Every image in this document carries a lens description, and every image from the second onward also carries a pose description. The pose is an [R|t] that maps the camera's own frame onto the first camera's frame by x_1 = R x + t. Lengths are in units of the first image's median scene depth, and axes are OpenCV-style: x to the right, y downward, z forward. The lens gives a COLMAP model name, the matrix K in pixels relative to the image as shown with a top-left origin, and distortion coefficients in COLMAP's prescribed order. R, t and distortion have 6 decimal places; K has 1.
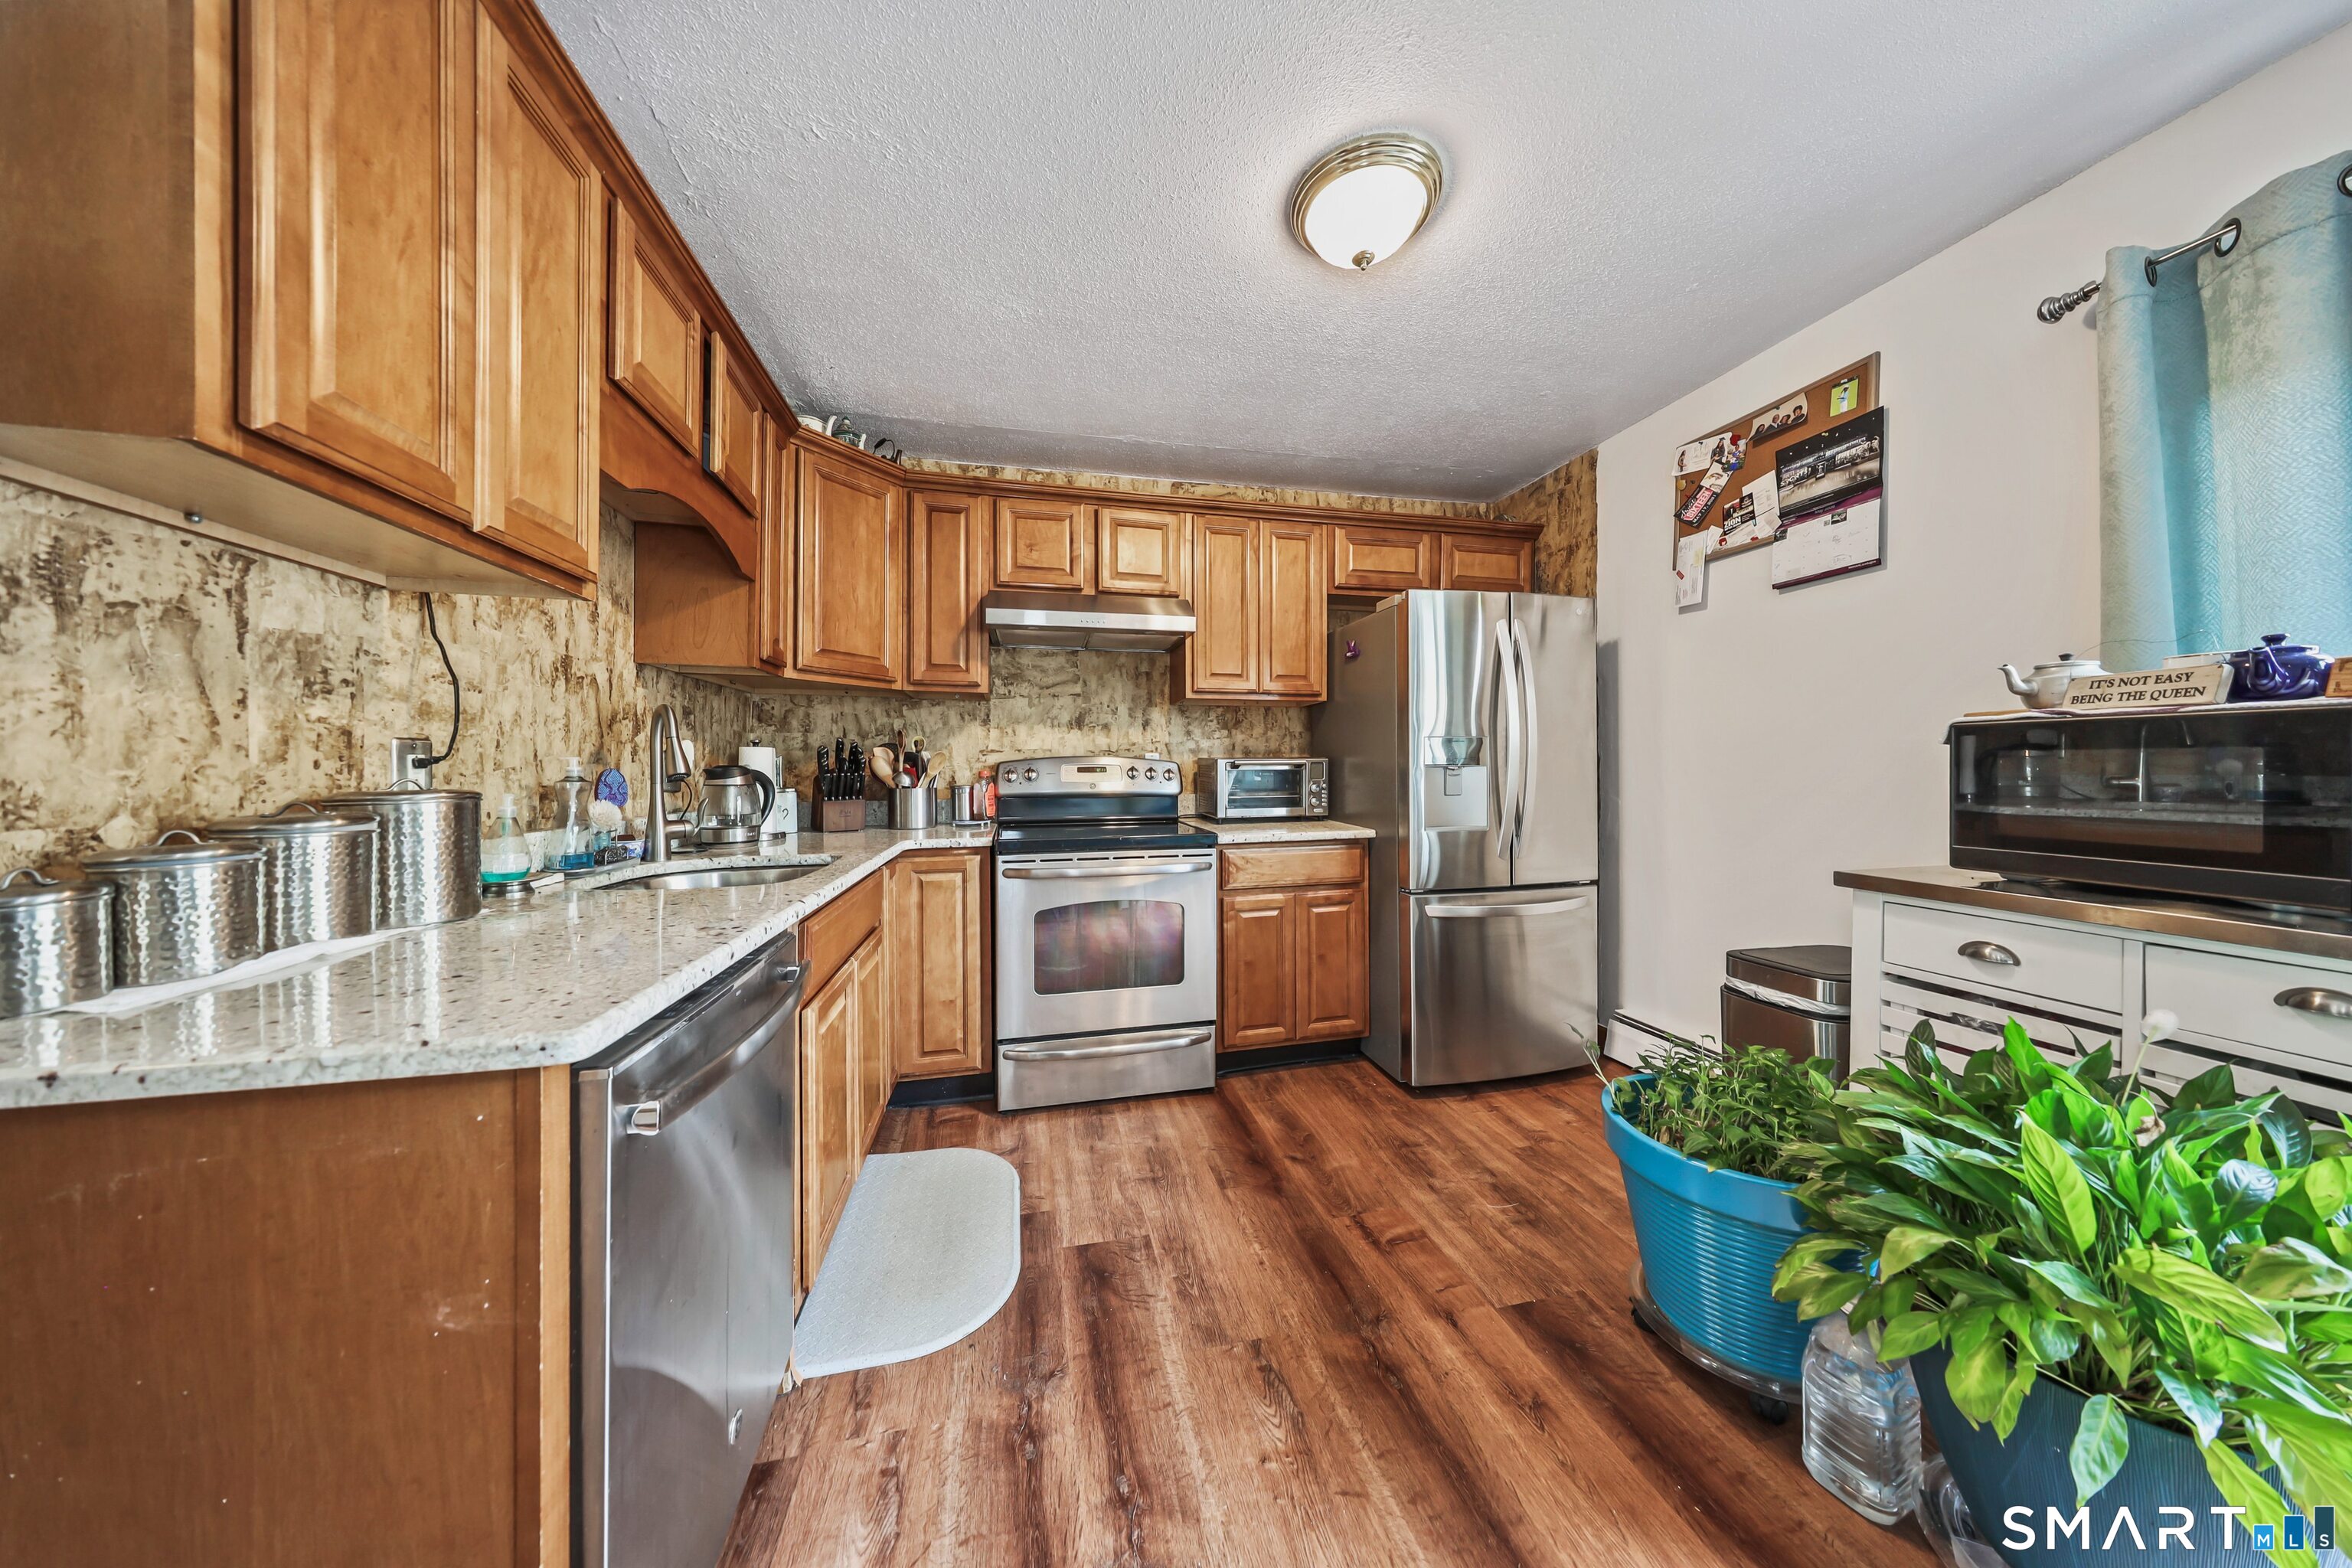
lens RADIAL K [[695.8, 0, 1173.1], [0, 695.8, 772.8], [0, 0, 1]] dist [0.000965, 0.000047]
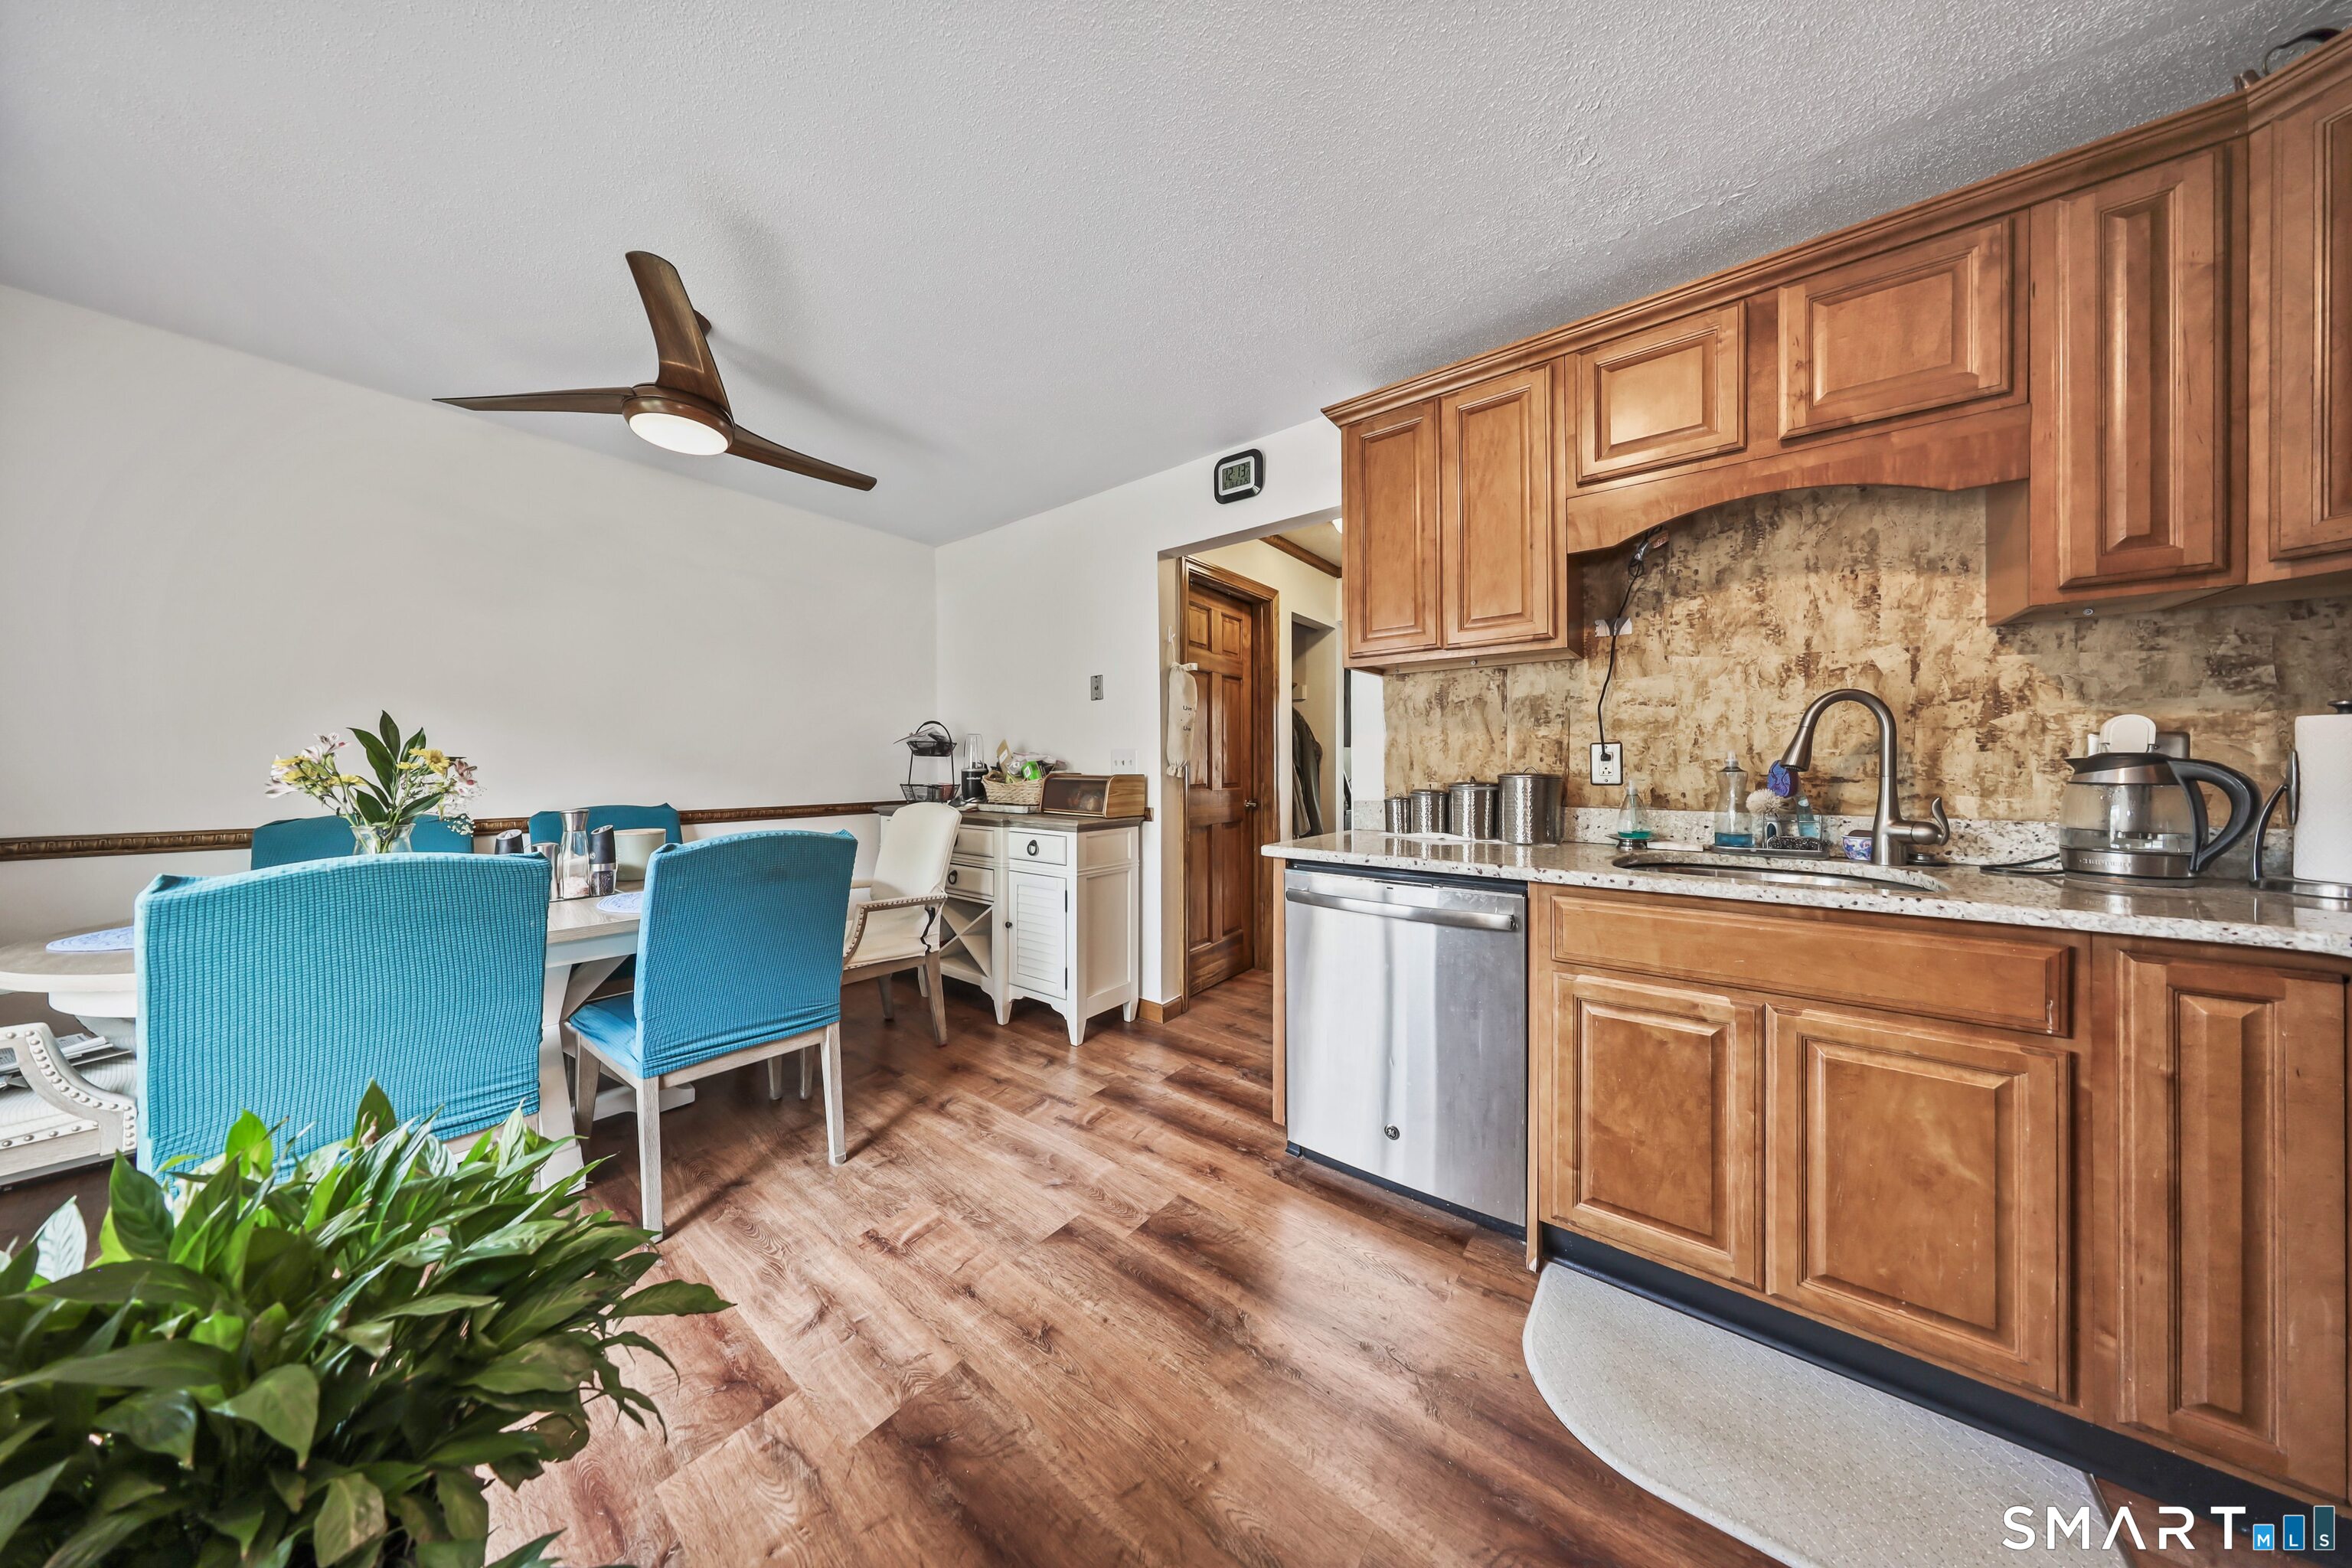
lens RADIAL K [[683.6, 0, 1172.4], [0, 683.6, 768.9], [0, 0, 1]] dist [0.000025, -0.000005]
pose [[-0.770547, 0.016046, -0.637182, 0.406839], [0.006599, 0.999830, 0.017199, -0.012204], [0.637350, 0.009048, -0.770522, 0.884536]]
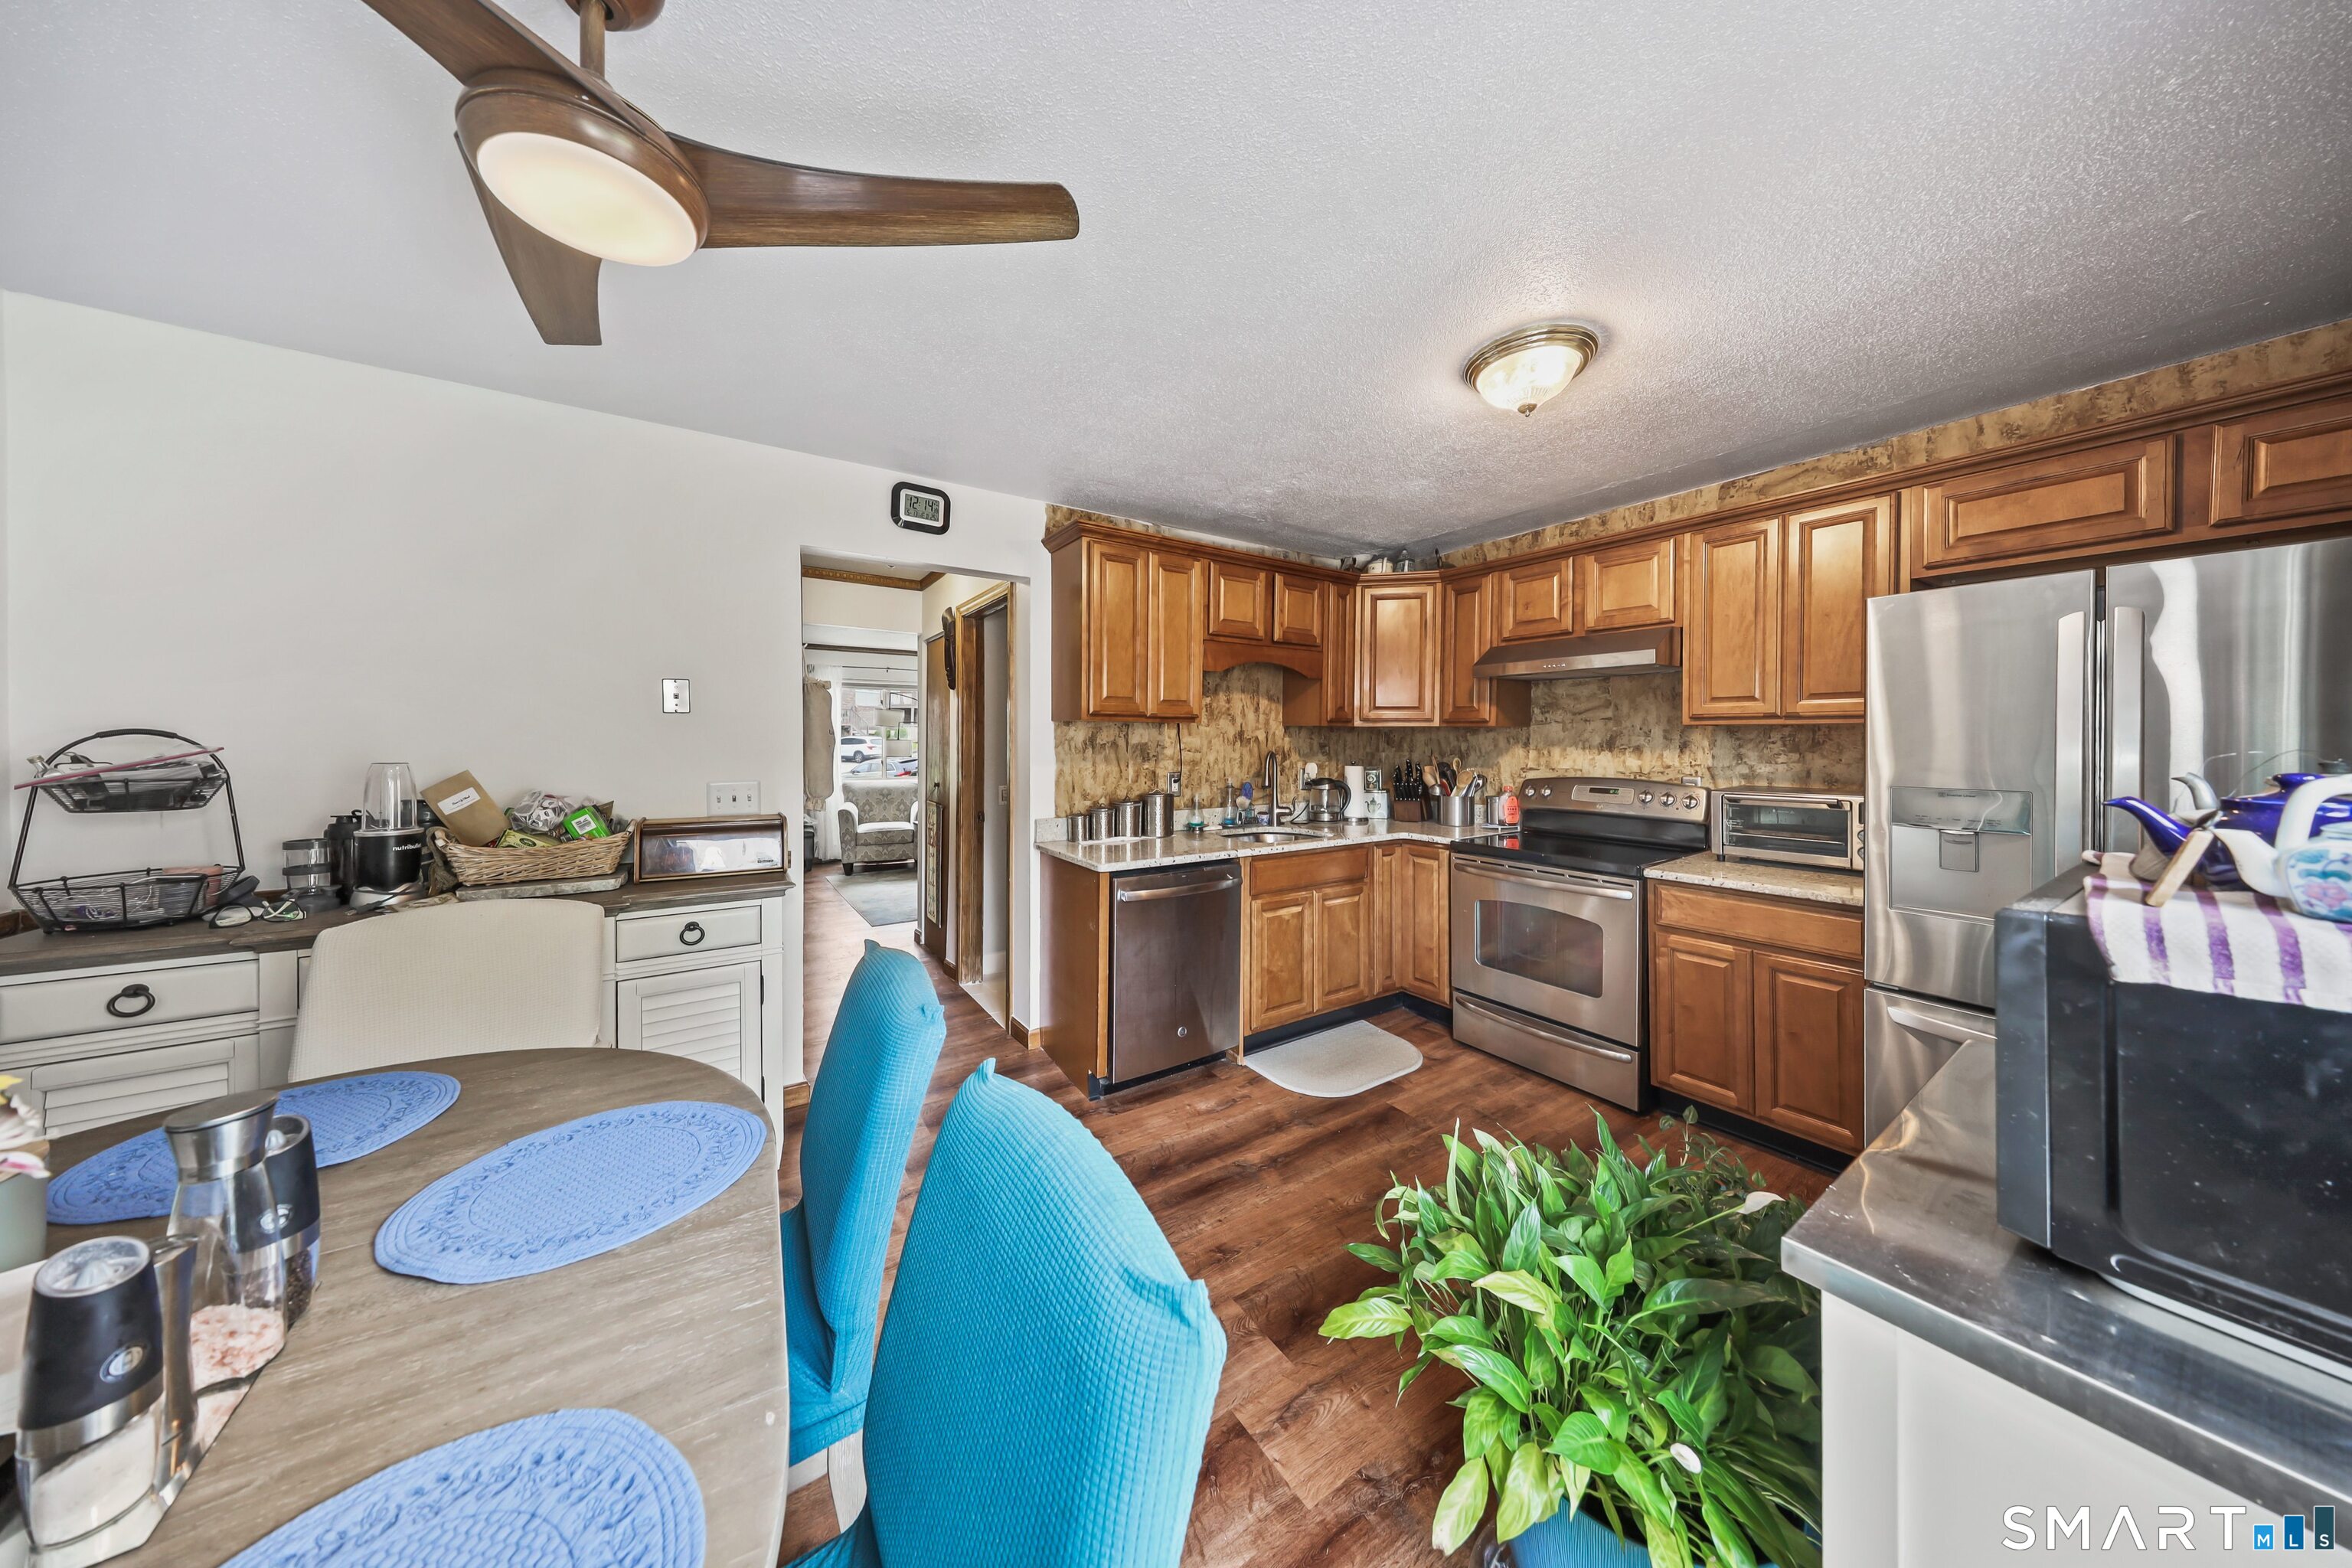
lens RADIAL K [[693.1, 0, 1159.1], [0, 693.1, 738.5], [0, 0, 1]] dist [0.000530, 0.000012]
pose [[0.346946, 0.003884, -0.937877, 0.860131], [-0.009132, 0.999958, 0.000763, -0.105411], [0.937841, 0.008300, 0.346967, -0.025514]]
